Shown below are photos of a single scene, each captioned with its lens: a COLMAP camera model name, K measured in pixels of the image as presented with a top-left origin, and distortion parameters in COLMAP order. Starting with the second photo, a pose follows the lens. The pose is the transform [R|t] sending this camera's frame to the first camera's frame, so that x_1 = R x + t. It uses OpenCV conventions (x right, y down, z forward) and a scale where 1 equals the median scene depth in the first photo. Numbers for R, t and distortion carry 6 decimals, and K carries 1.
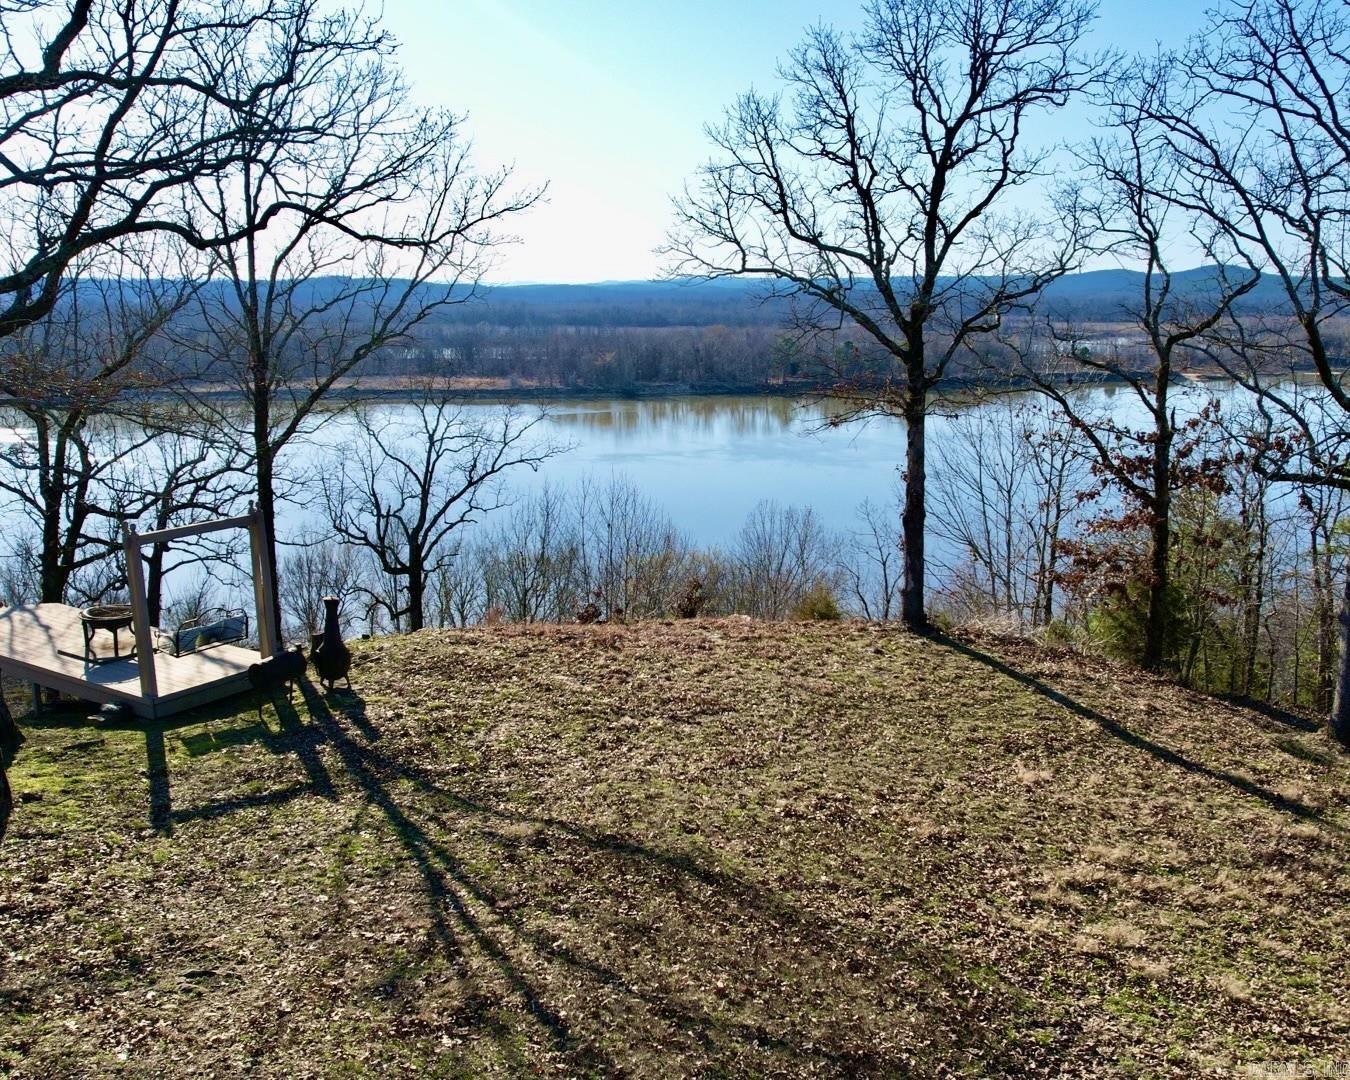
lens RADIAL K [[1308.9, 0, 667.6], [0, 1308.9, 524.6], [0, 0, 1]] dist [-0.051526, -0.001241]
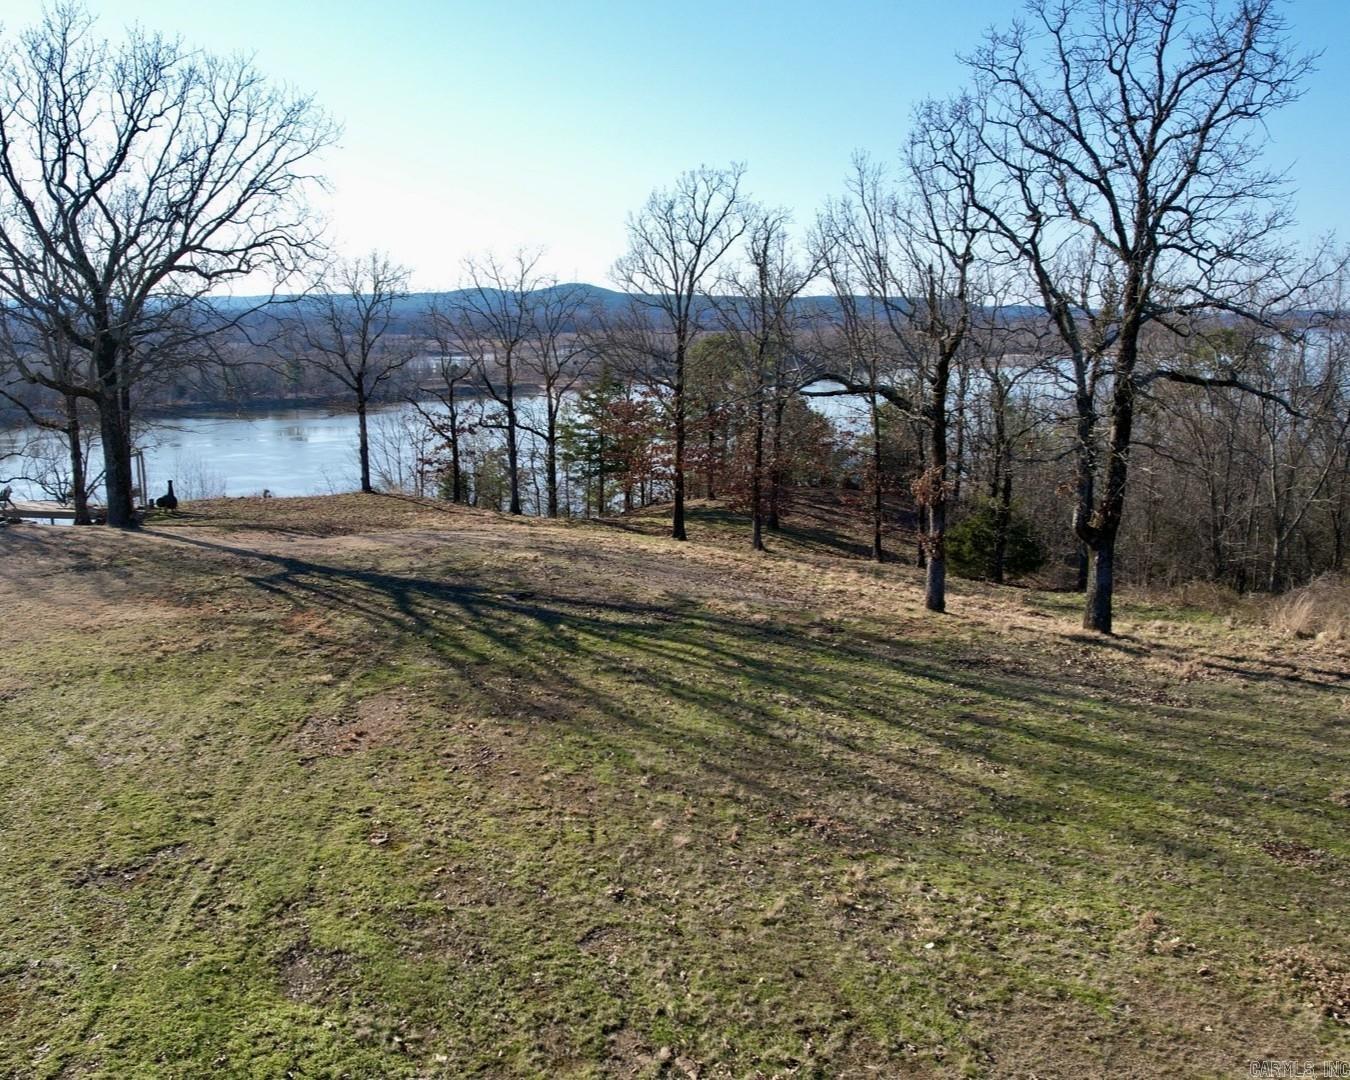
lens RADIAL K [[1308.9, 0, 667.6], [0, 1308.9, 524.6], [0, 0, 1]] dist [-0.051526, -0.001241]
pose [[0.894227, -0.072307, 0.441734, -0.268469], [0.079223, 0.996853, 0.002799, 0.113337], [-0.440546, 0.032492, 0.897142, -1.000124]]
